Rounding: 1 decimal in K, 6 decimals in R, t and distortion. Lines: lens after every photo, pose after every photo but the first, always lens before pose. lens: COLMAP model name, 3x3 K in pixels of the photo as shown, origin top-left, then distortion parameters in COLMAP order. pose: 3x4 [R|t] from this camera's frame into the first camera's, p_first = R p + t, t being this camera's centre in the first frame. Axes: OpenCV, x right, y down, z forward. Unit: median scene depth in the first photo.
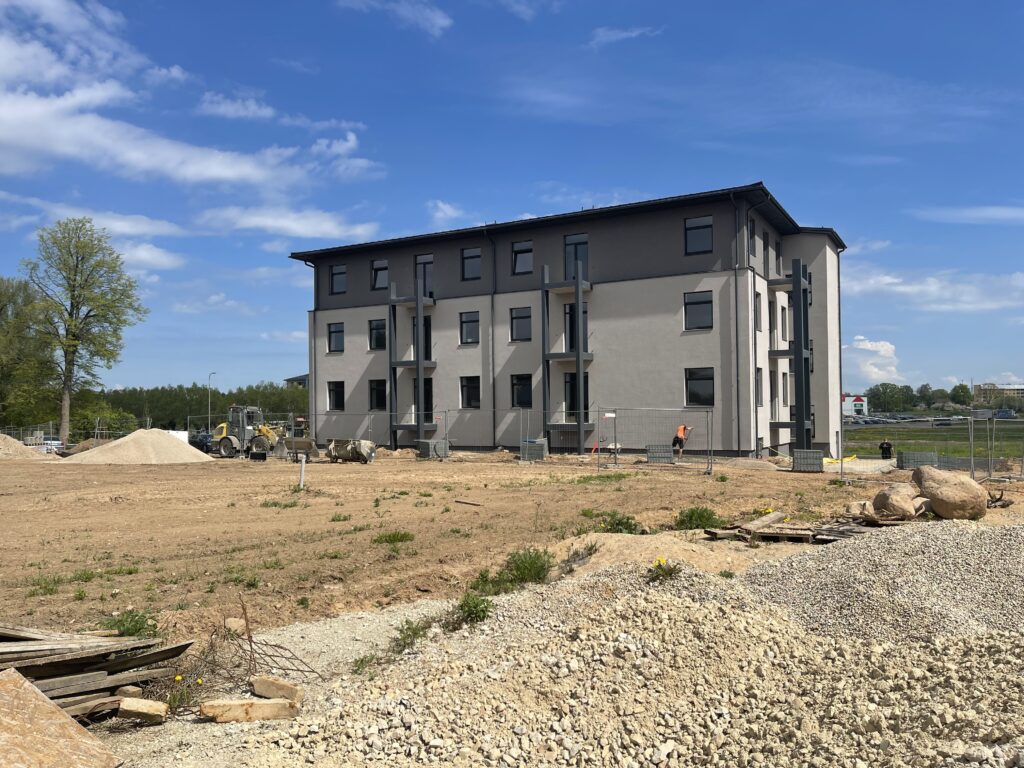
lens RADIAL K [[794.6, 0, 508.1], [0, 794.6, 407.3], [0, 0, 1]] dist [-0.019335, -0.007492]
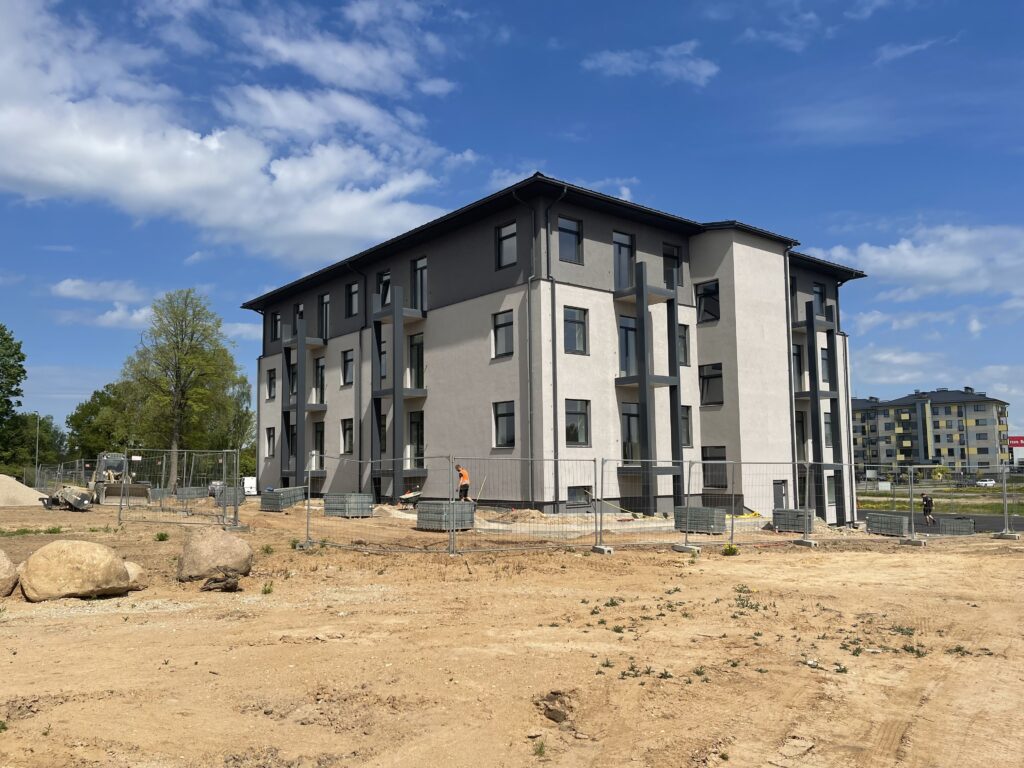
lens RADIAL K [[781.6, 0, 512.0], [0, 781.6, 384.0], [0, 0, 1]] dist [0.074928, -0.093957]
pose [[0.937374, -0.036803, -0.346376, 0.250737], [0.005110, 0.995749, -0.091970, 0.003478], [0.348288, 0.084440, 0.933576, 0.109702]]
